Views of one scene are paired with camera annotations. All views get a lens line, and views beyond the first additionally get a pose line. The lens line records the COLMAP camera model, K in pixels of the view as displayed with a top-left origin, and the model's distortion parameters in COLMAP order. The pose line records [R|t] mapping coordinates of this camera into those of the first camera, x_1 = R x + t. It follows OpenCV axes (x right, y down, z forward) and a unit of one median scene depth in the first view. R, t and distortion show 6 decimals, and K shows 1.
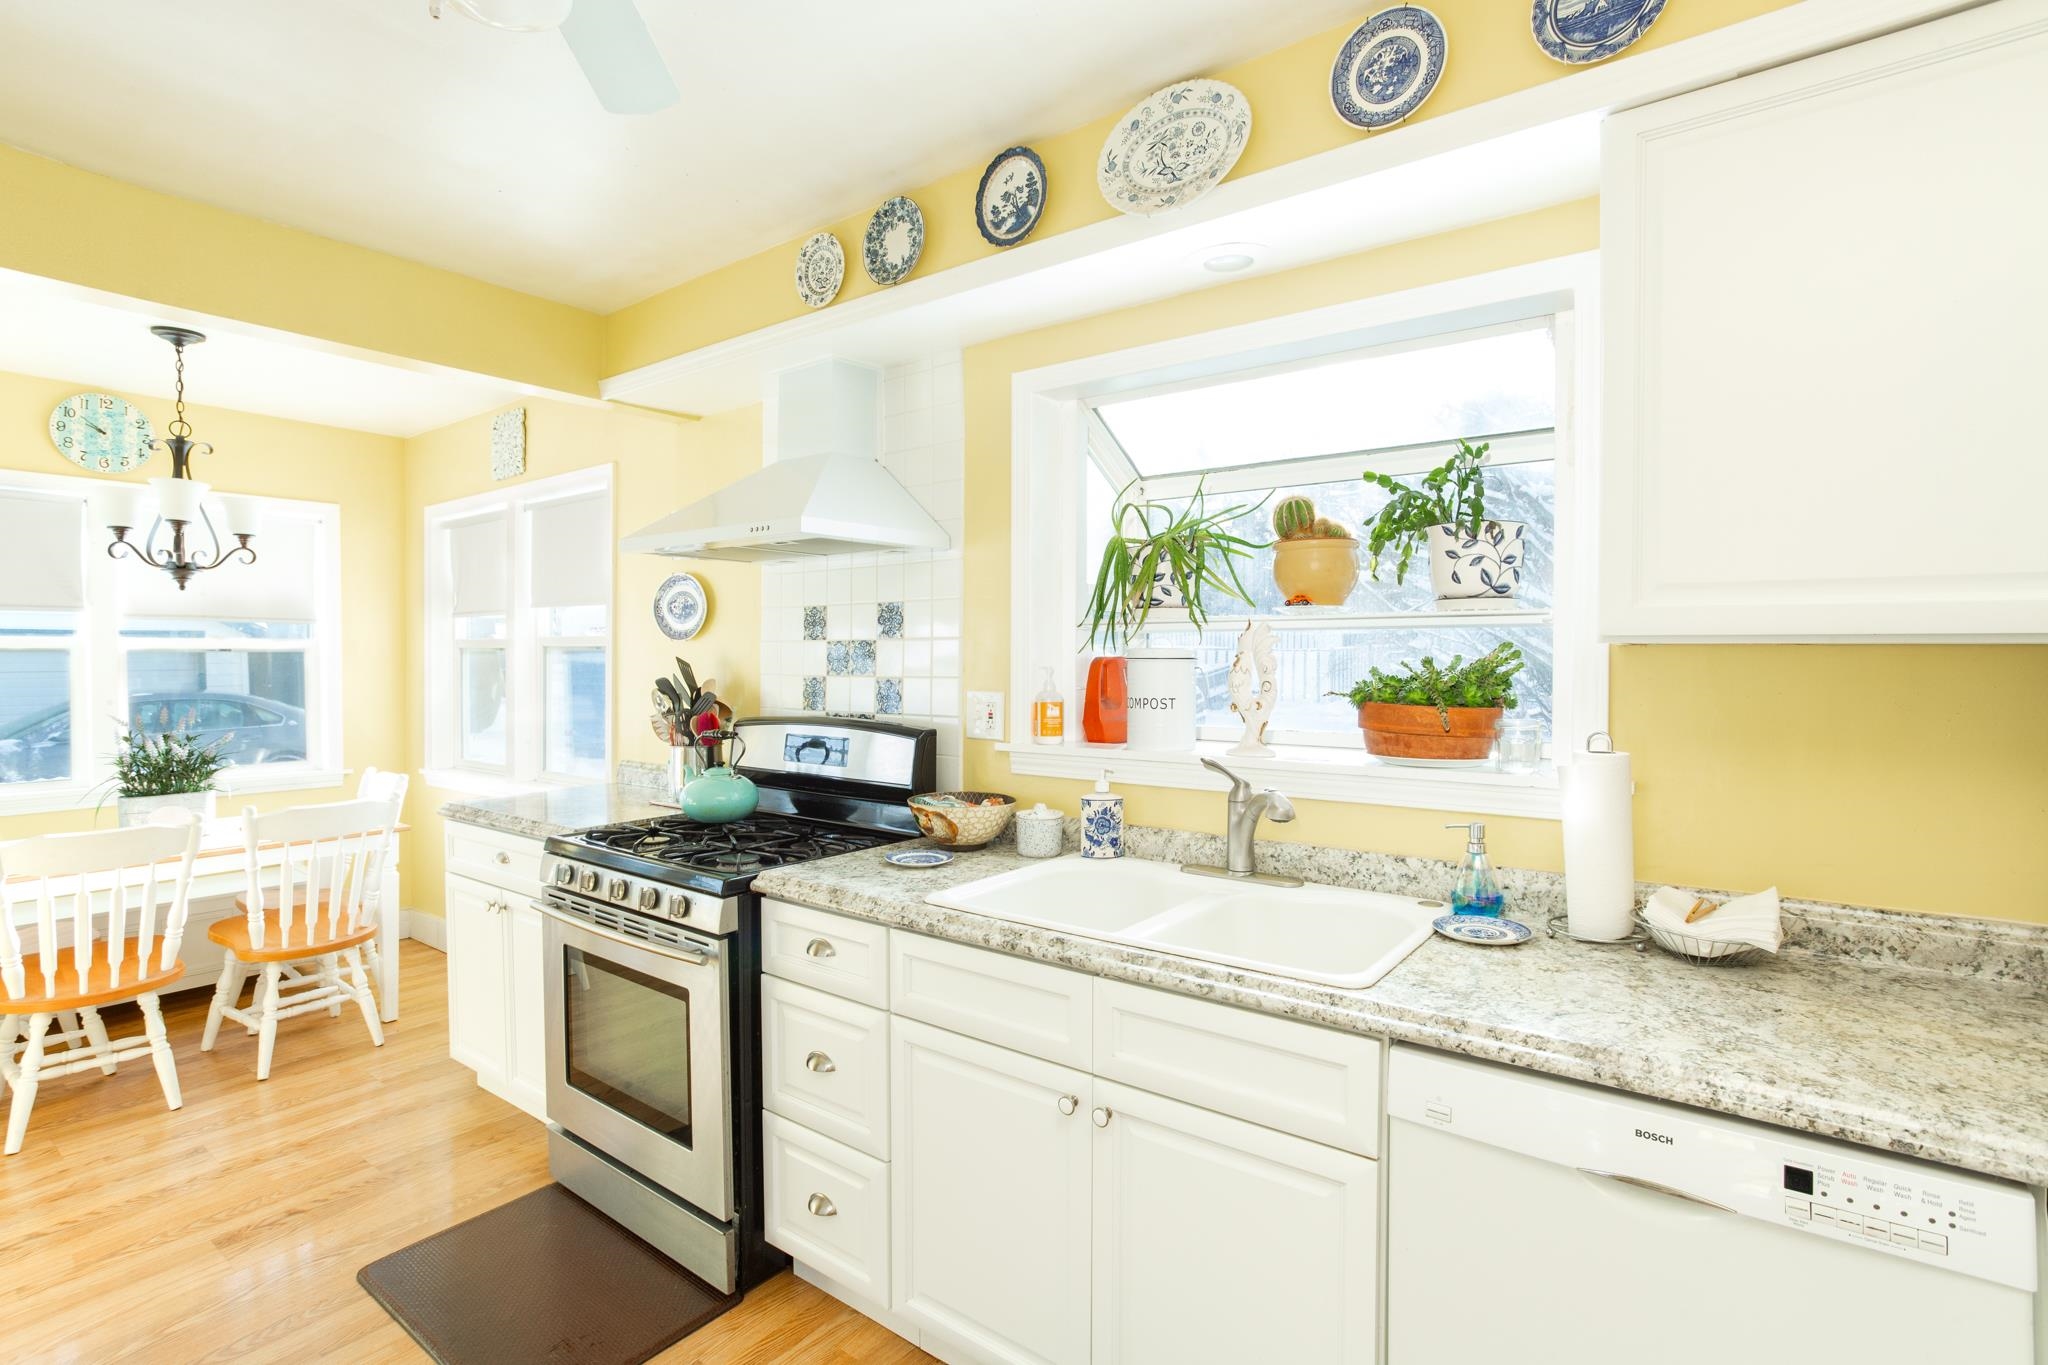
lens RADIAL K [[979.1, 0, 1022.2], [0, 979.1, 675.6], [0, 0, 1]] dist [-0.050945, 0.024804]
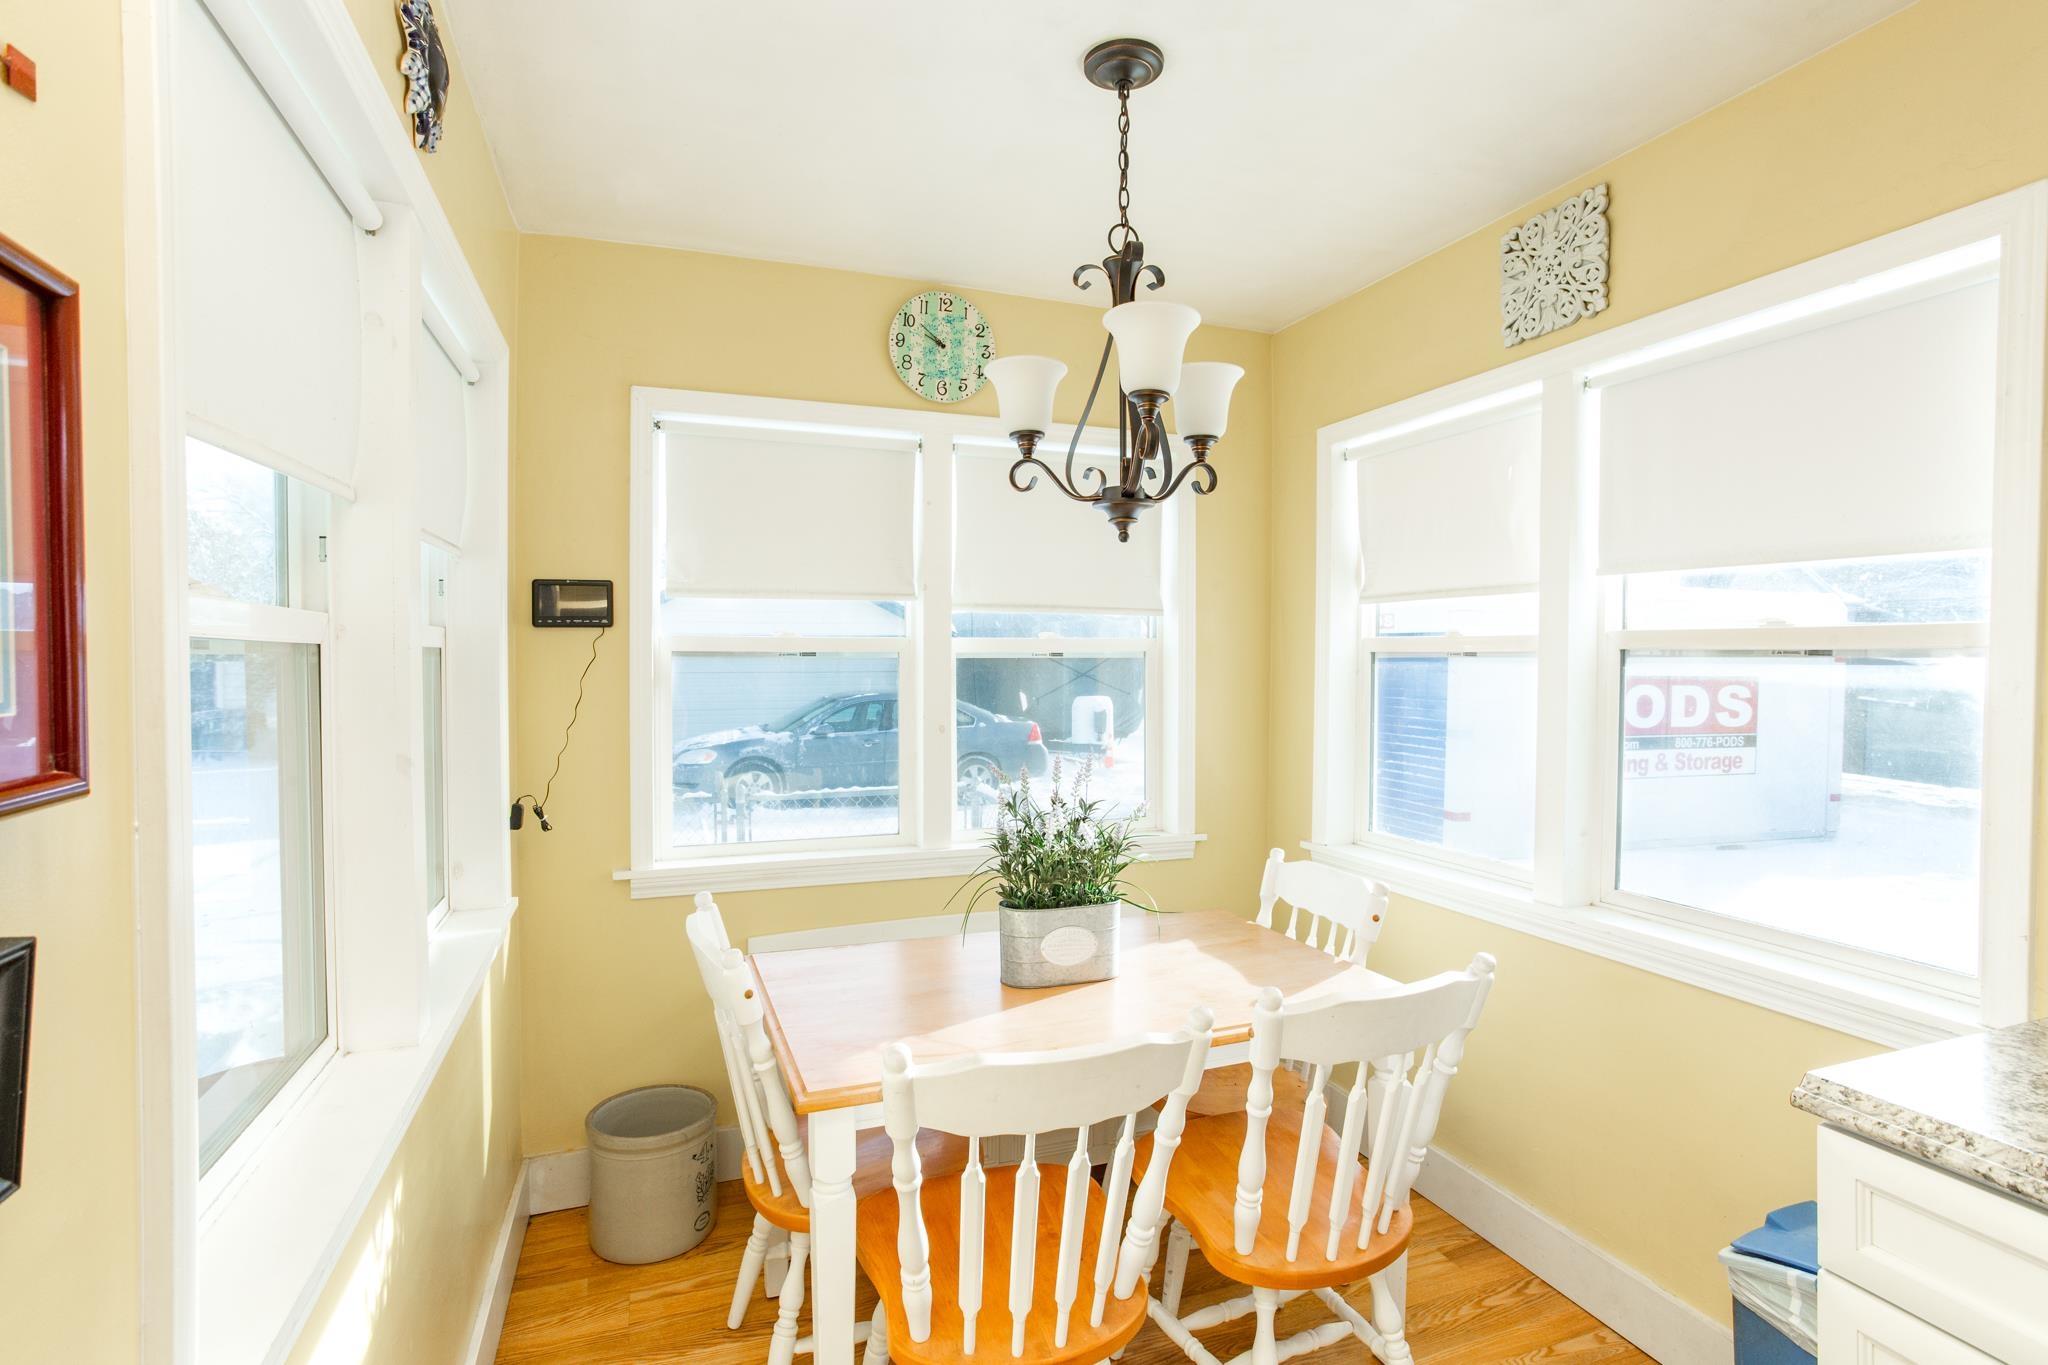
lens RADIAL K [[979.1, 0, 1022.2], [0, 979.1, 675.6], [0, 0, 1]] dist [-0.050945, 0.024804]
pose [[0.846088, 0.012715, -0.532891, -0.540830], [-0.015071, 0.999886, -0.000070, -0.012458], [0.532830, 0.008090, 0.846184, 0.435933]]
